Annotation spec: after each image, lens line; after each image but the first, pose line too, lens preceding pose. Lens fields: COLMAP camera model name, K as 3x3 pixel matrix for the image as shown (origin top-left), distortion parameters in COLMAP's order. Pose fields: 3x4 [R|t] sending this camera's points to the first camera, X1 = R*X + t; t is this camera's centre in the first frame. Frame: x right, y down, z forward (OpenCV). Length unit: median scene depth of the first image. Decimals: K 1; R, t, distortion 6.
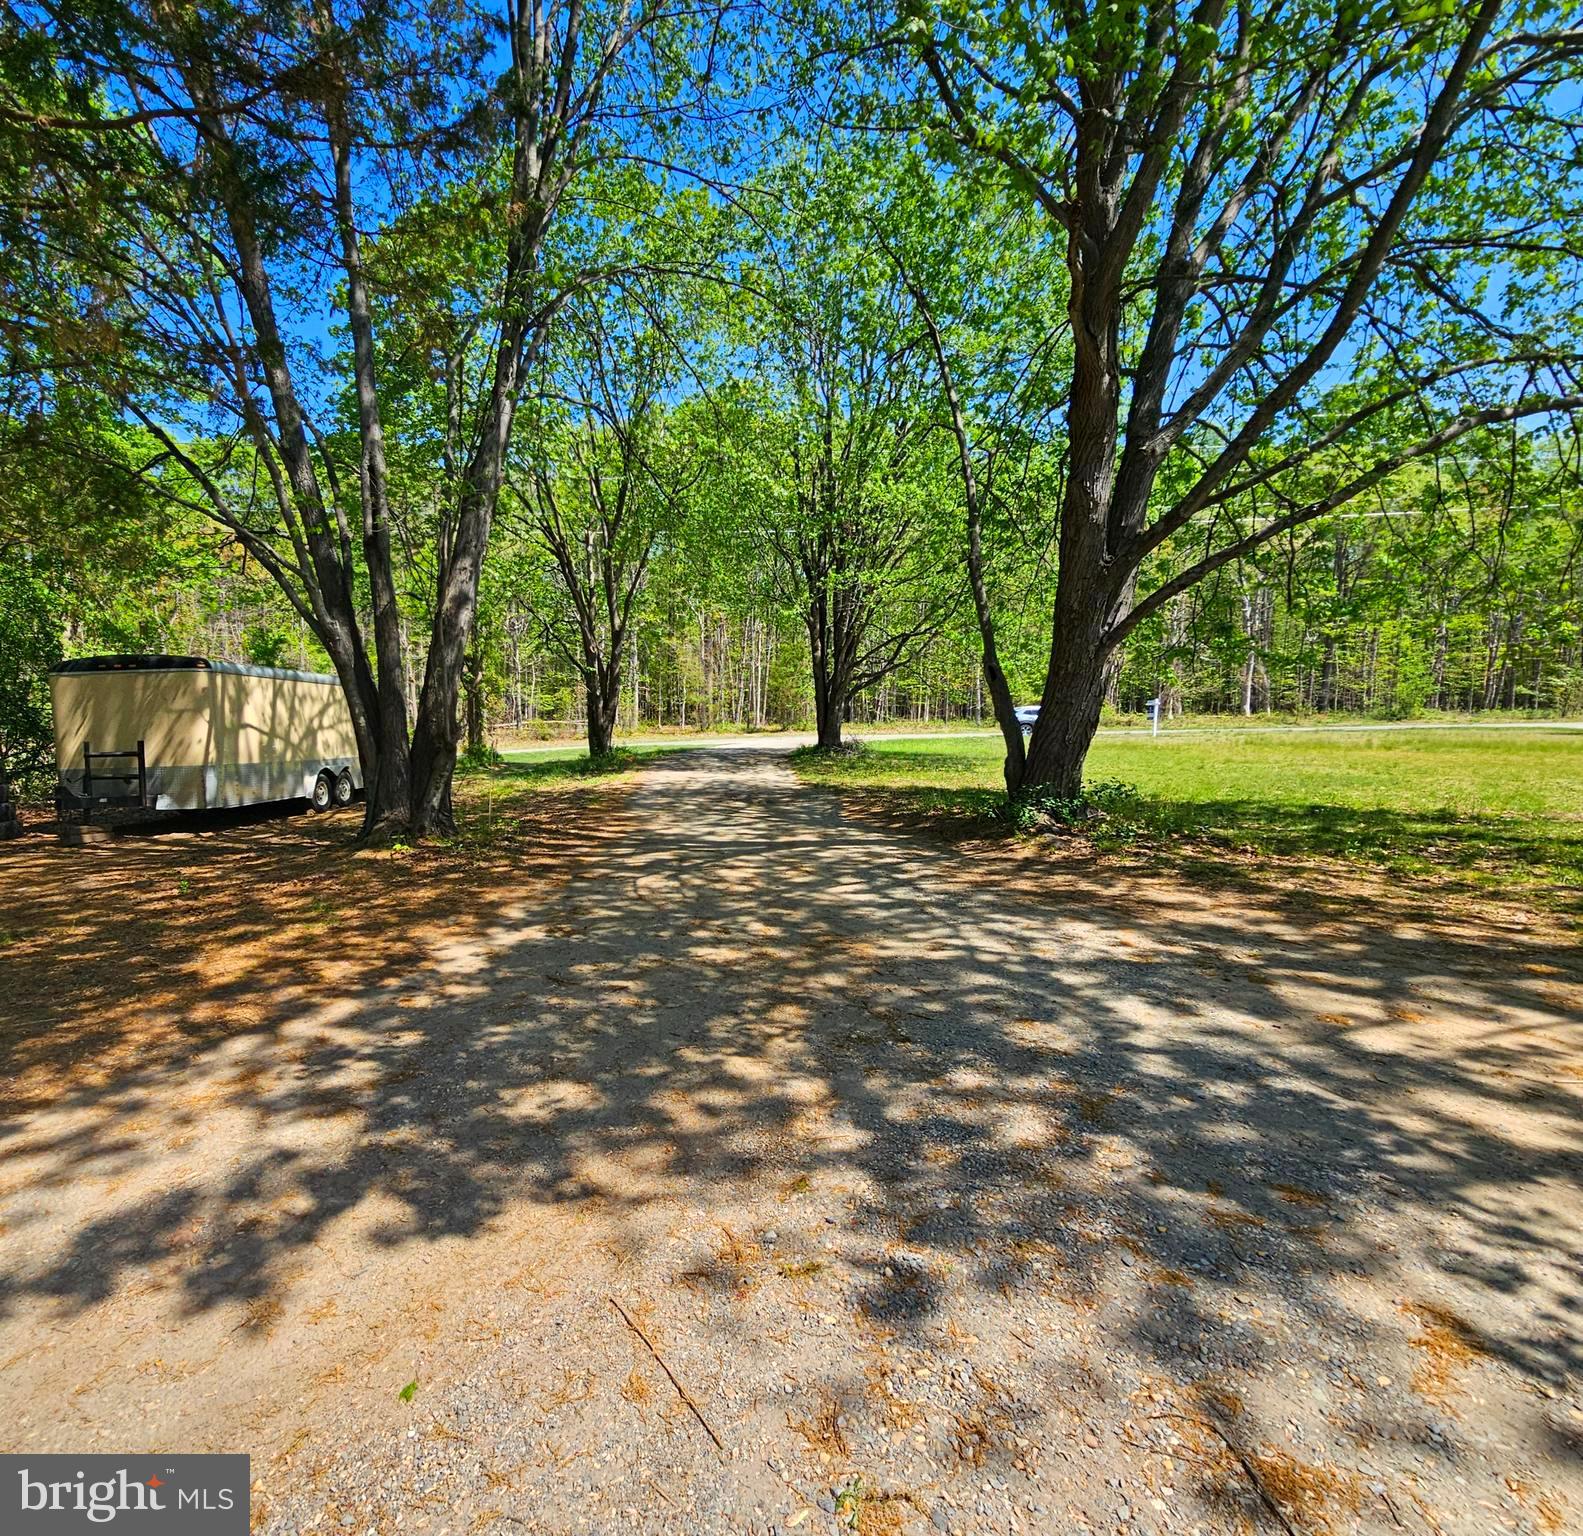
lens RADIAL K [[800.8, 0, 790.3], [0, 800.8, 764.6], [0, 0, 1]] dist [-0.014248, 0.000751]
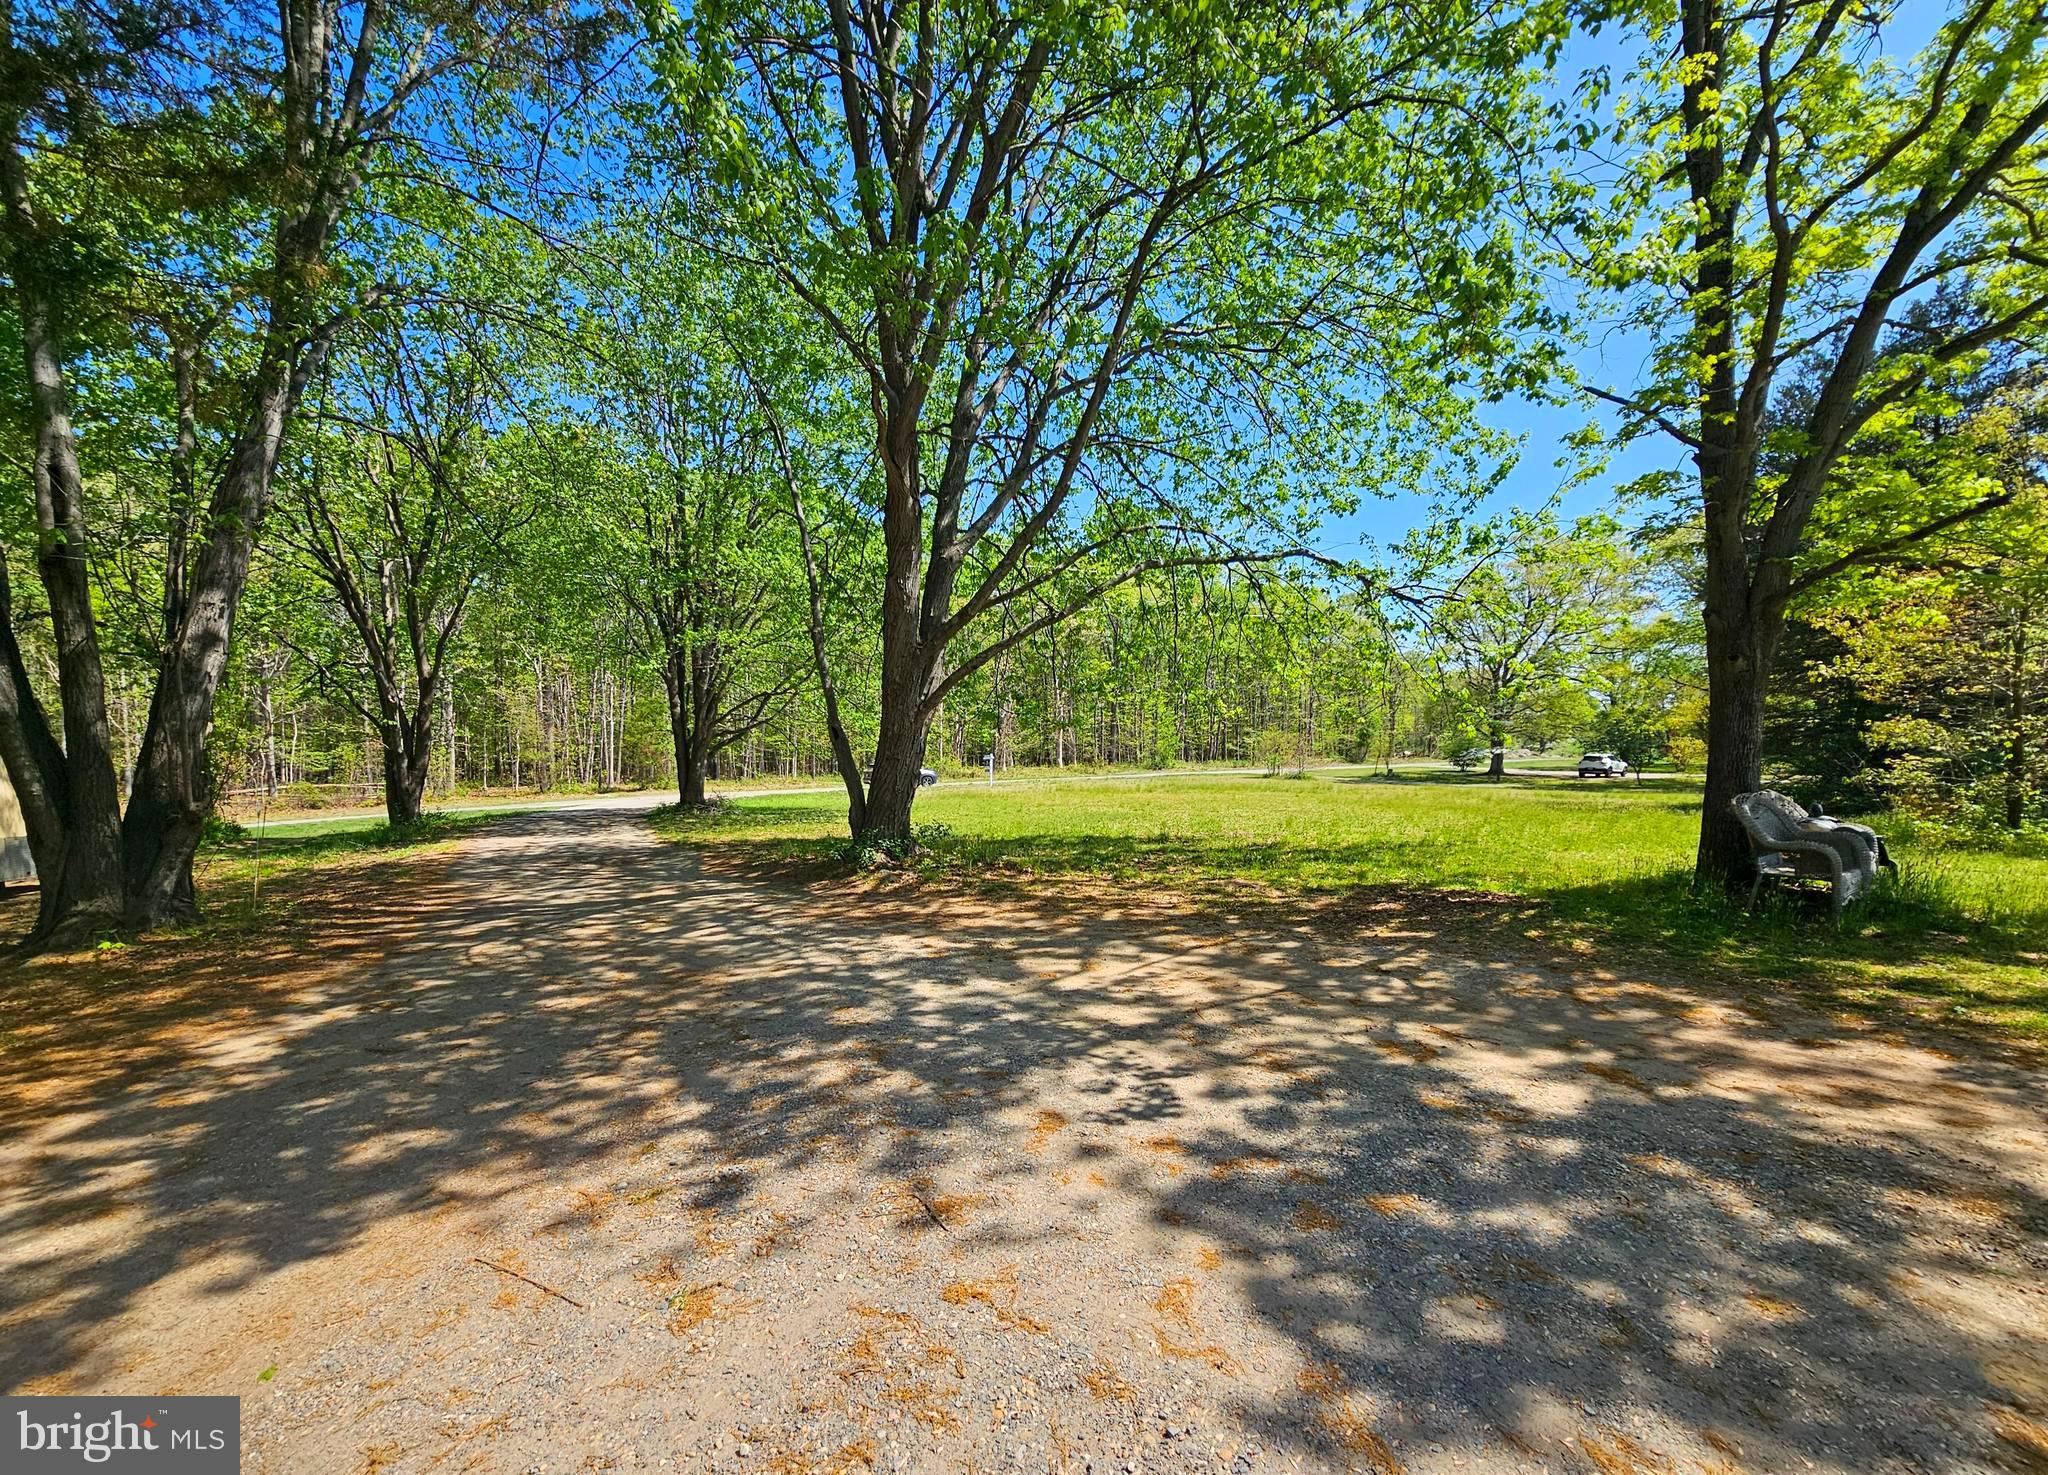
lens RADIAL K [[792.1, 0, 1003.2], [0, 792.1, 791.6], [0, 0, 1]] dist [0.001417, 0.000027]
pose [[0.913678, -0.024627, 0.405692, 0.012205], [0.038662, 0.998903, -0.026435, 0.009442], [-0.404595, 0.039838, 0.913628, -0.157359]]
